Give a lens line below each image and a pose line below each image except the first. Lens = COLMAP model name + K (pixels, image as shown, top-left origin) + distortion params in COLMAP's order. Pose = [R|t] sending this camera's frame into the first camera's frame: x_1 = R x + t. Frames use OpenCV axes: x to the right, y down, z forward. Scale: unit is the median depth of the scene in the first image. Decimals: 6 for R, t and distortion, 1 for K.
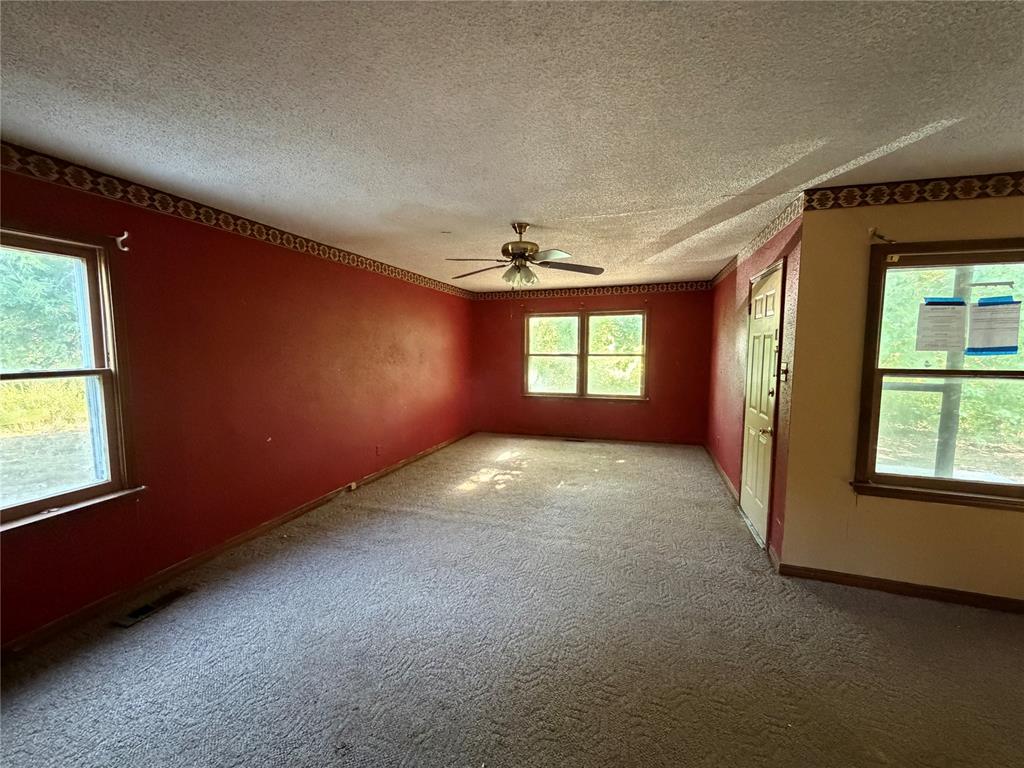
lens RADIAL K [[408.5, 0, 503.7], [0, 408.5, 385.0], [0, 0, 1]] dist [-0.001749, 0.000064]
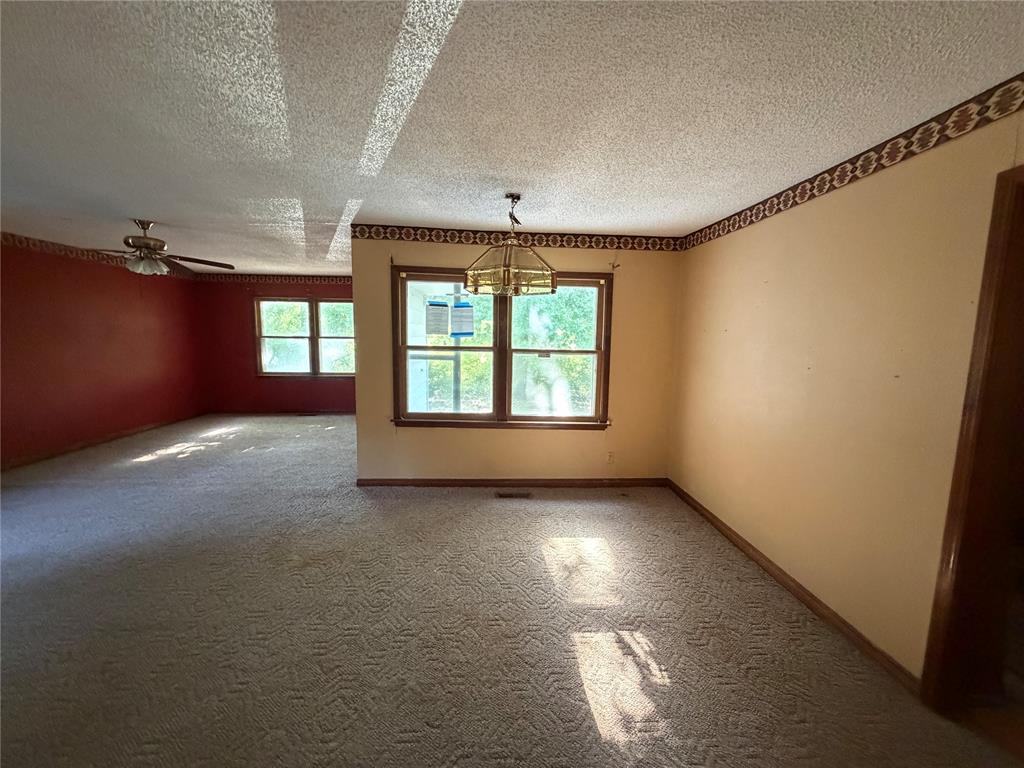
lens RADIAL K [[408.5, 0, 514.5], [0, 408.5, 383.1], [0, 0, 1]] dist [-0.001749, 0.000064]
pose [[0.925884, -0.029854, 0.376626, 0.575892], [0.018672, 0.999271, 0.033307, 0.048428], [-0.377346, -0.023806, 0.925766, -0.490861]]
